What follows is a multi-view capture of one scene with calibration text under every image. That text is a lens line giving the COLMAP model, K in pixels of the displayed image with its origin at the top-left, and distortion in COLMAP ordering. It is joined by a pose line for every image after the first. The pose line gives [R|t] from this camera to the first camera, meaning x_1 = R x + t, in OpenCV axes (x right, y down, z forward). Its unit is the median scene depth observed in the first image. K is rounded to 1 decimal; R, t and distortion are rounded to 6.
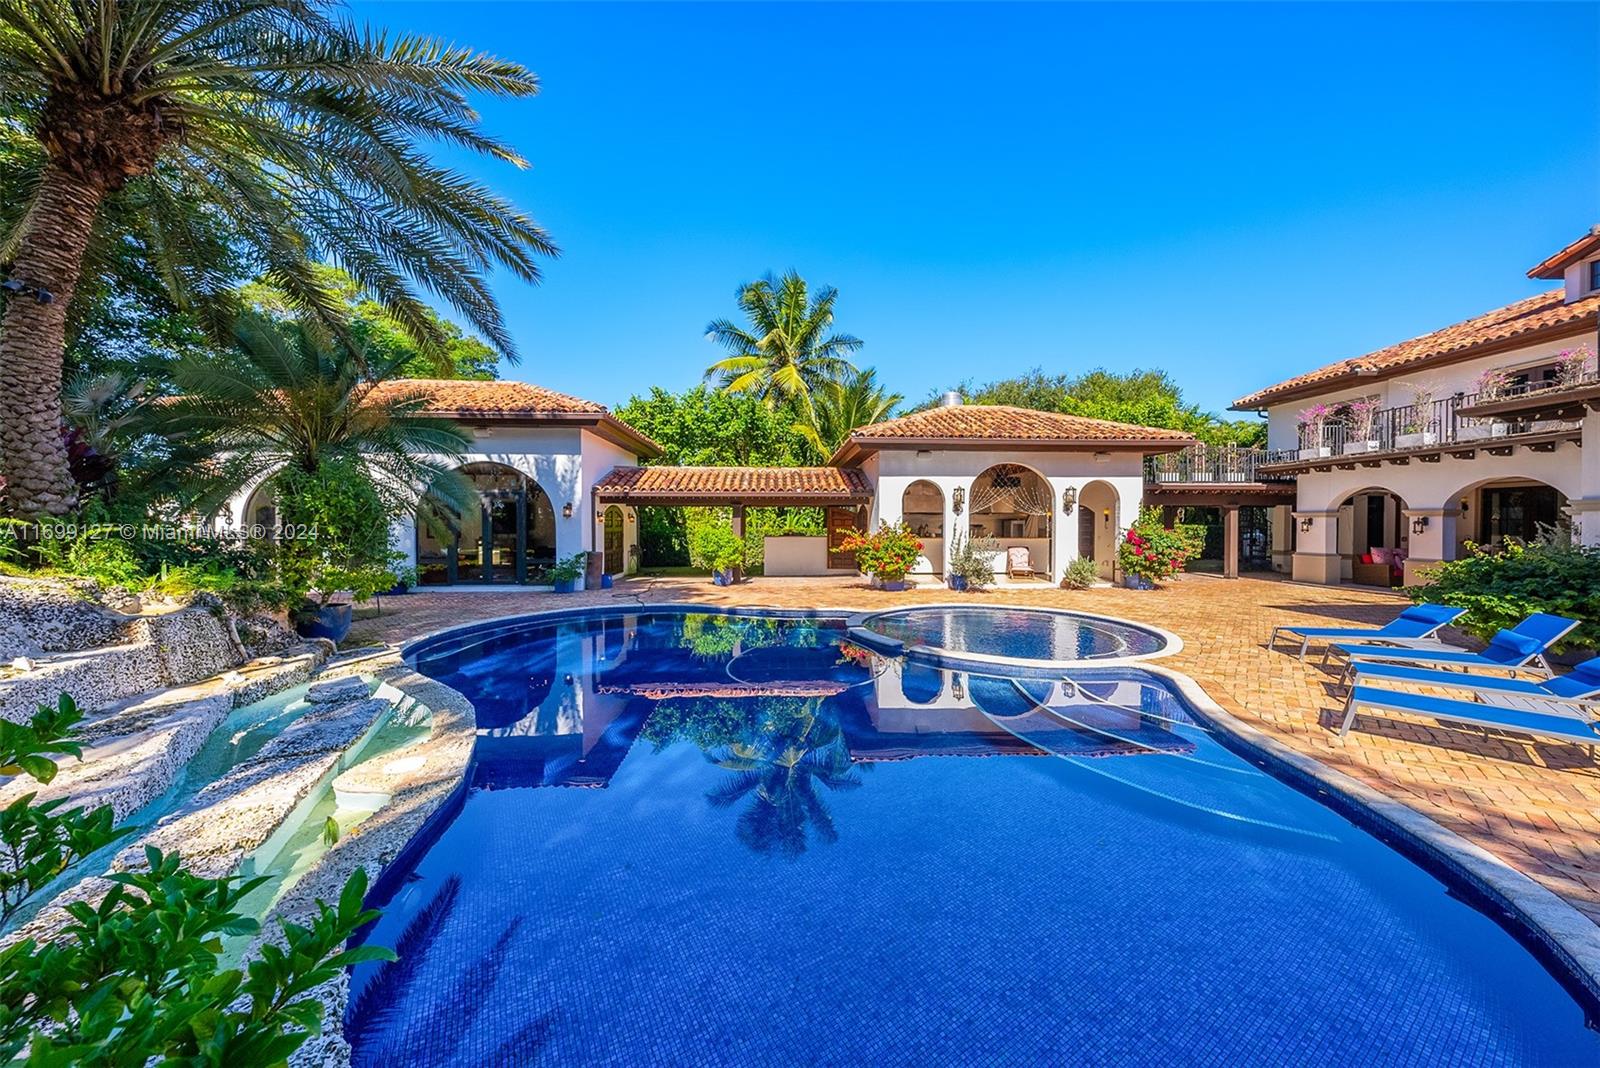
lens RADIAL K [[539.0, 0, 800.0], [0, 539.0, 534.0], [0, 0, 1]] dist [0.000229, -0.000049]
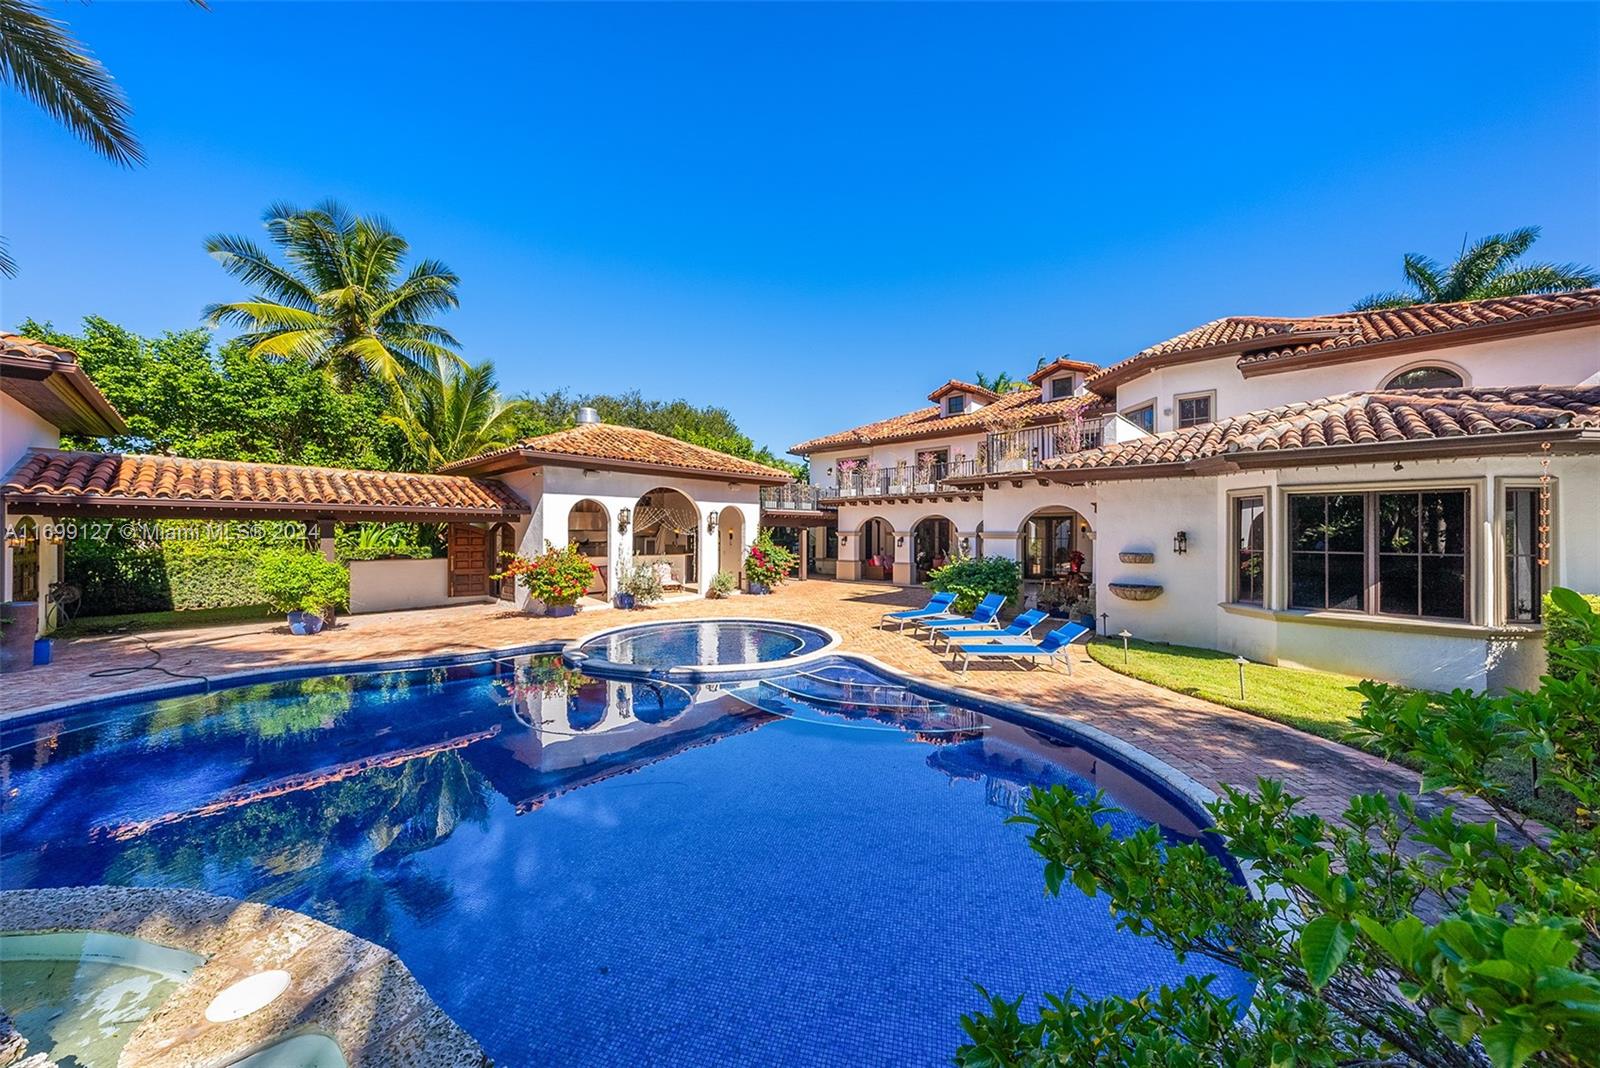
lens RADIAL K [[545.4, 0, 800.0], [0, 545.4, 534.0], [0, 0, 1]] dist [-0.000302, 0.000043]
pose [[0.715658, -0.000174, 0.698451, -0.184261], [0.012316, 0.999848, -0.012371, -0.019826], [-0.698342, 0.017455, 0.715551, 0.026295]]
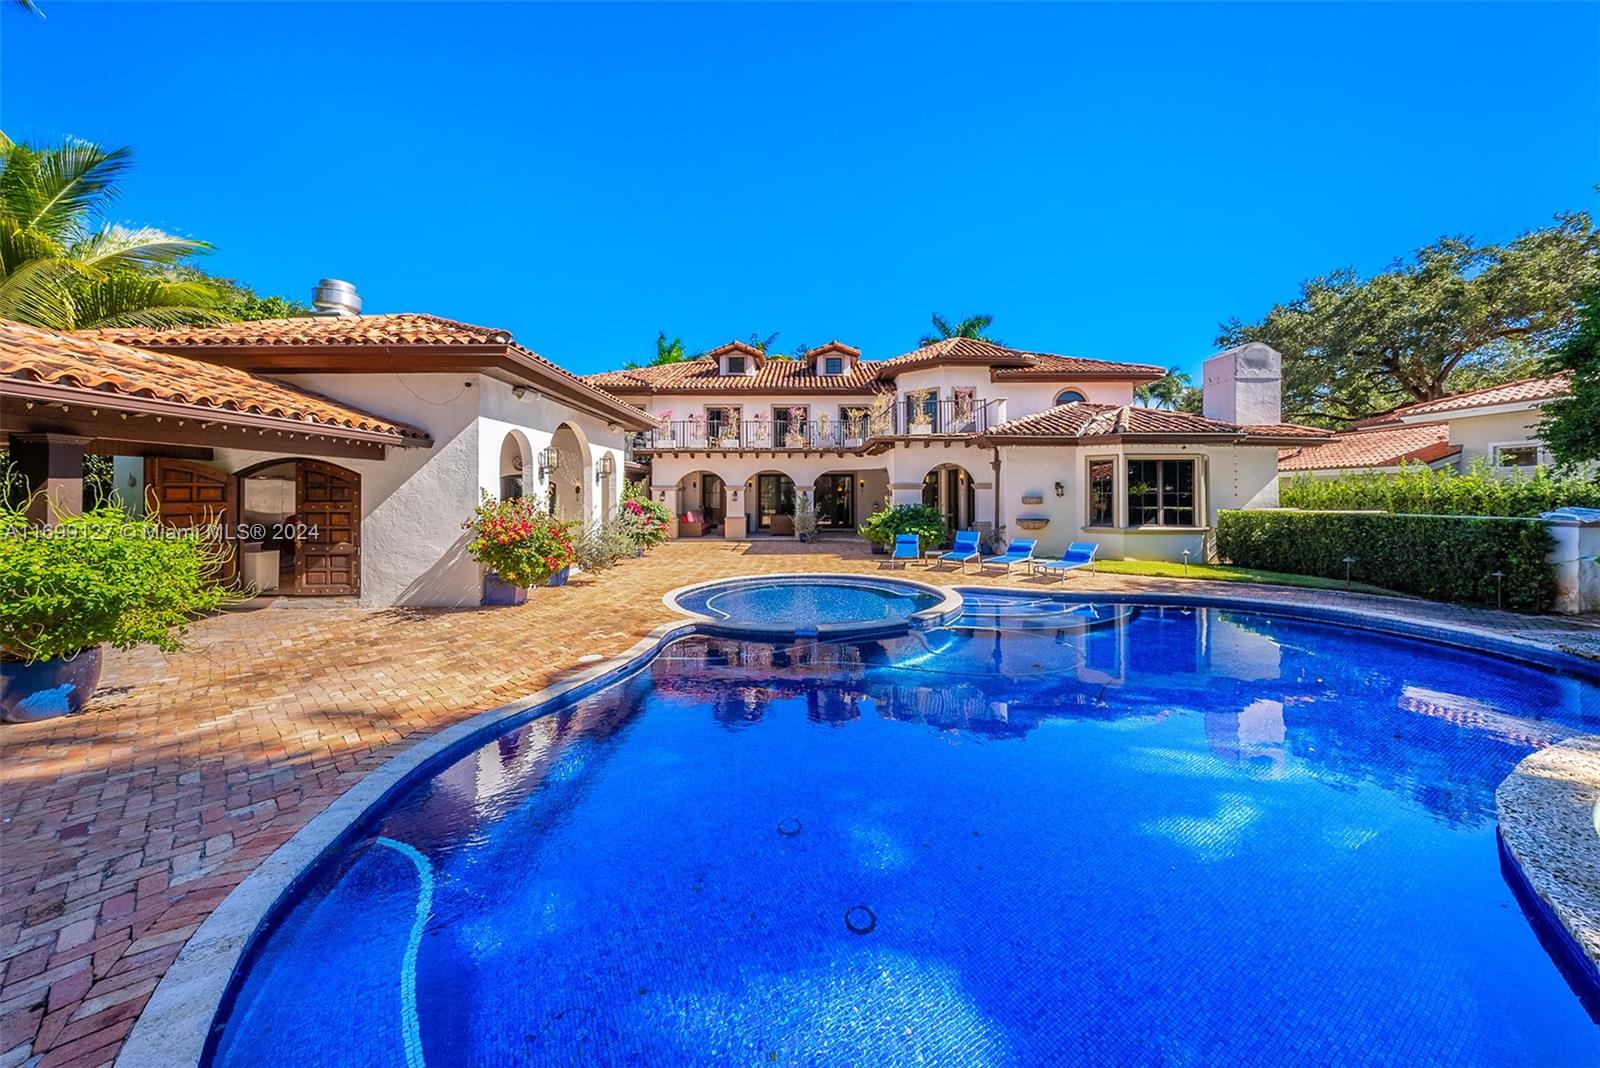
lens RADIAL K [[557.2, 0, 805.5], [0, 557.2, 492.2], [0, 0, 1]] dist [-0.000232, 0.000026]
pose [[0.038040, 0.005005, 0.999264, -0.437098], [0.023250, 0.999712, -0.005892, -0.011279], [-0.999006, 0.023457, 0.037912, 0.611213]]
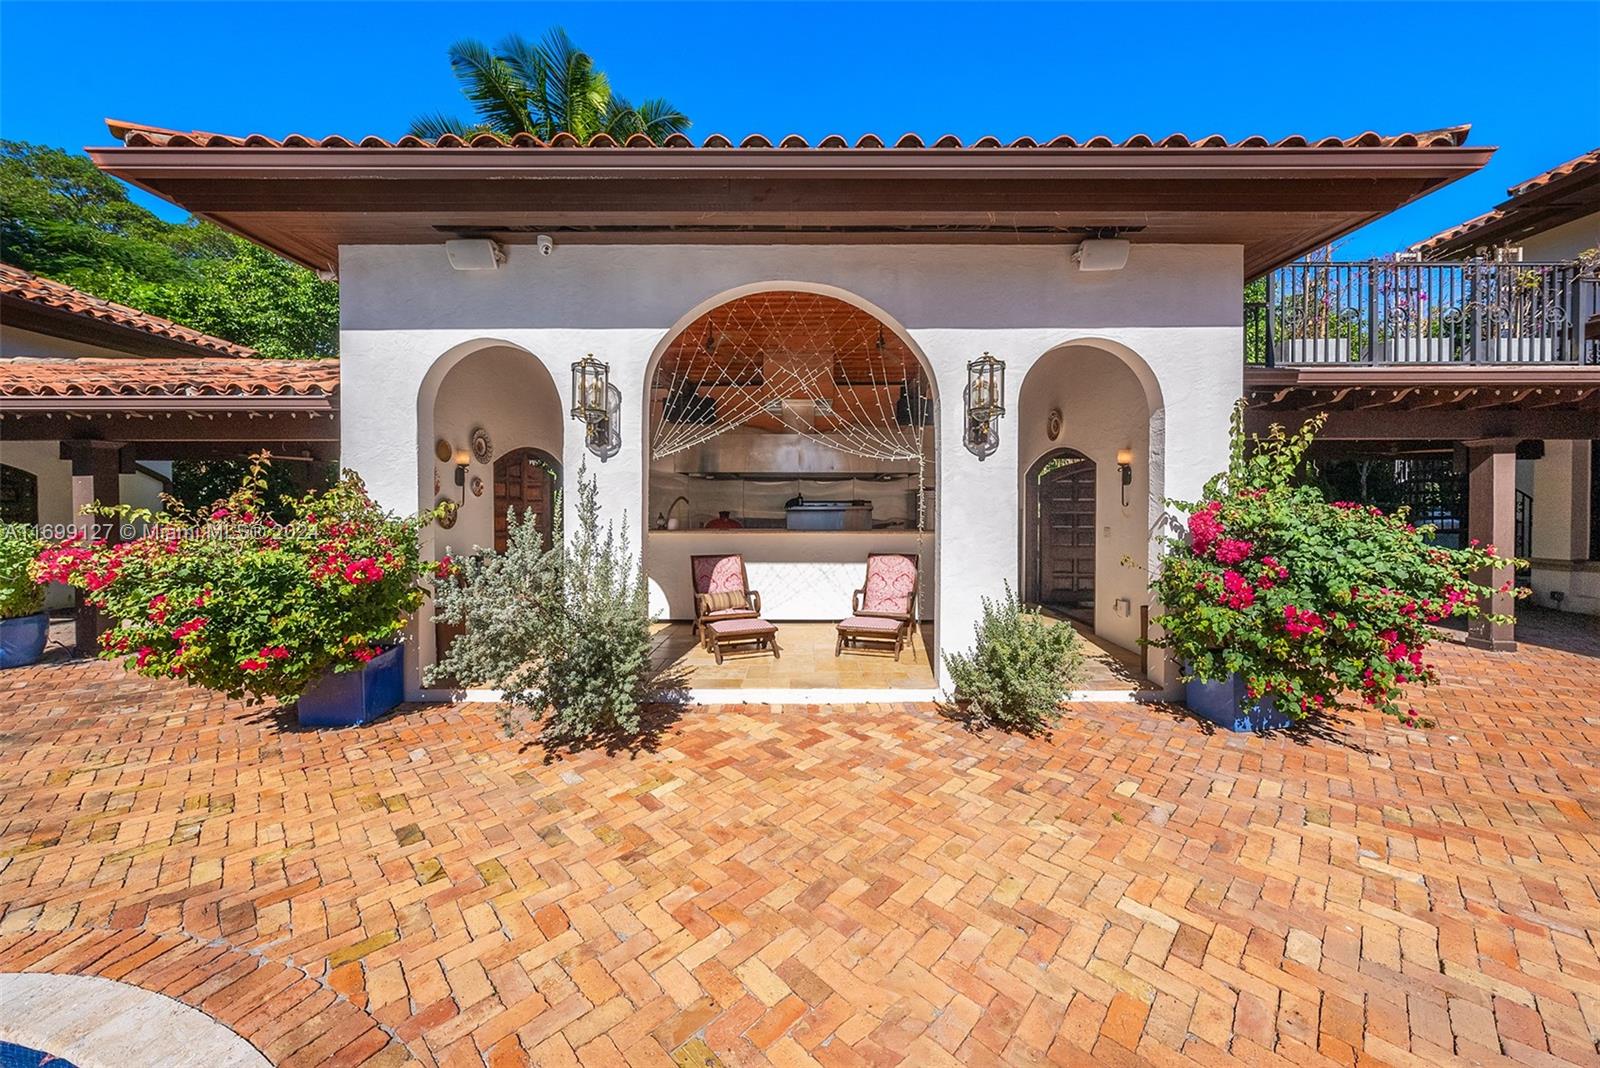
lens RADIAL K [[560.1, 0, 800.8], [0, 560.1, 513.8], [0, 0, 1]] dist [0.000260, 0.000138]
pose [[0.998682, 0.002139, -0.051281, 0.413798], [-0.002514, 0.999971, -0.007236, -0.001478], [0.051264, 0.007355, 0.998658, 0.688052]]
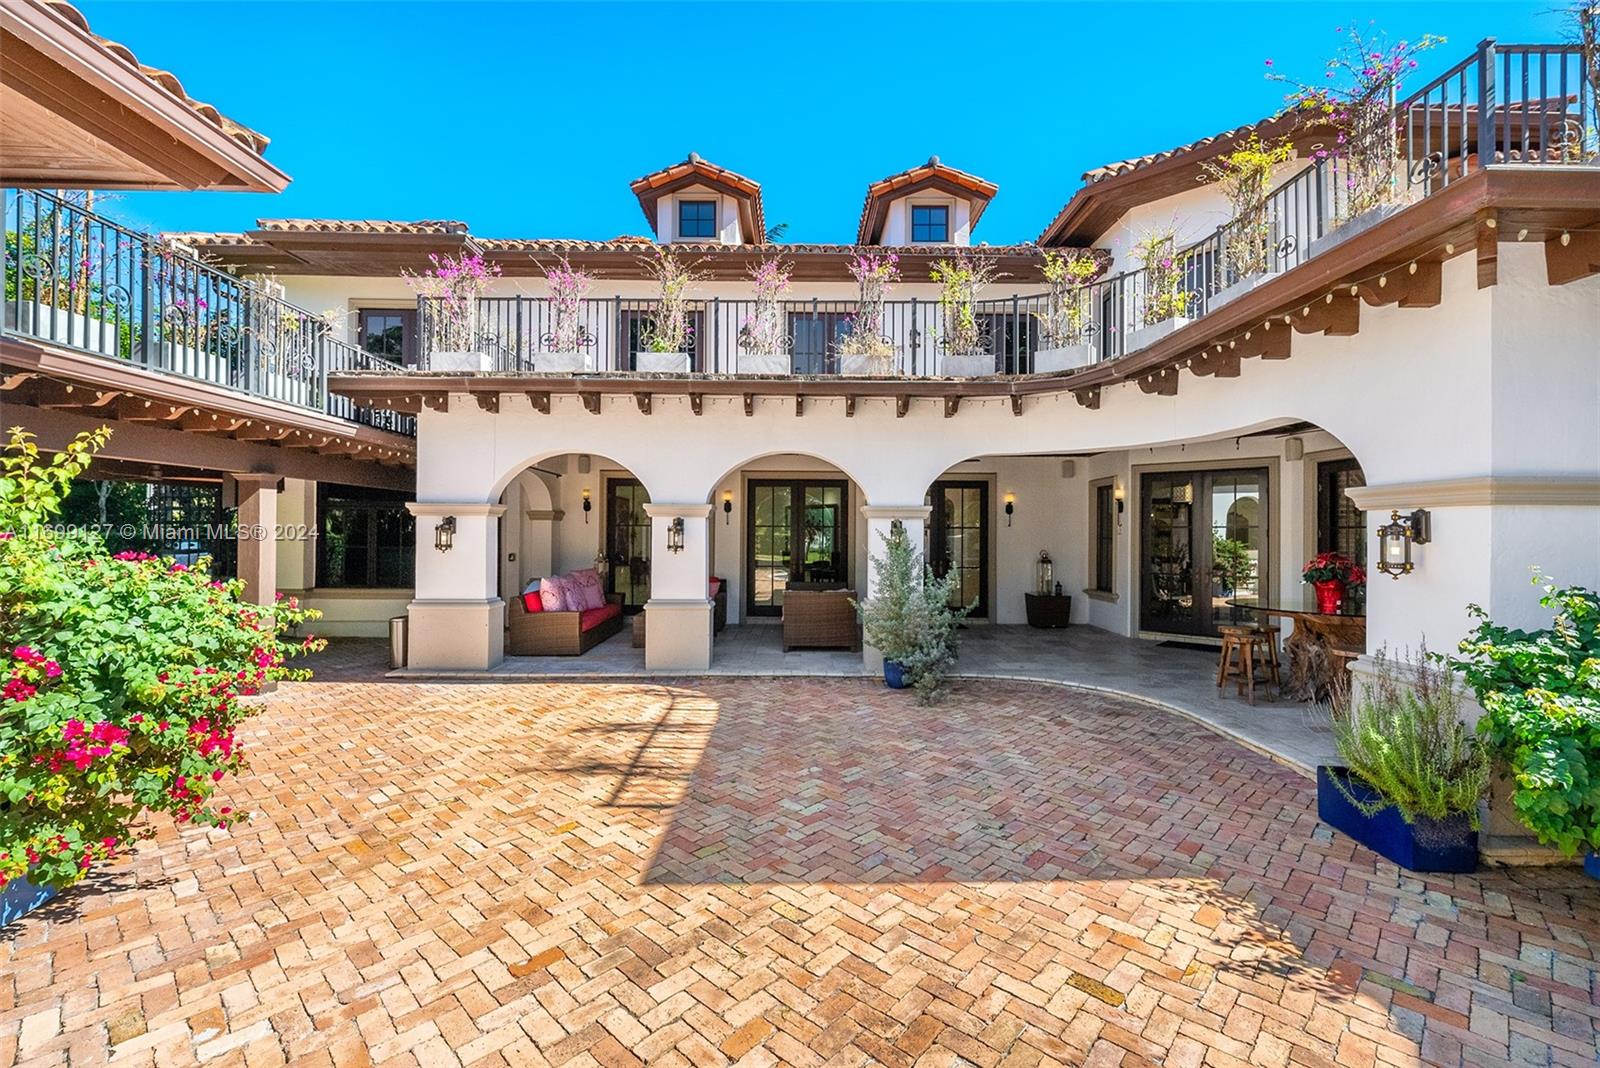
lens RADIAL K [[690.9, 0, 807.3], [0, 690.9, 528.0], [0, 0, 1]] dist [-0.001342, -0.000208]
pose [[0.025017, 0.007900, 0.999656, 0.423470], [0.014841, 0.999856, -0.008273, -0.012682], [-0.999577, 0.015043, 0.024896, 0.726381]]
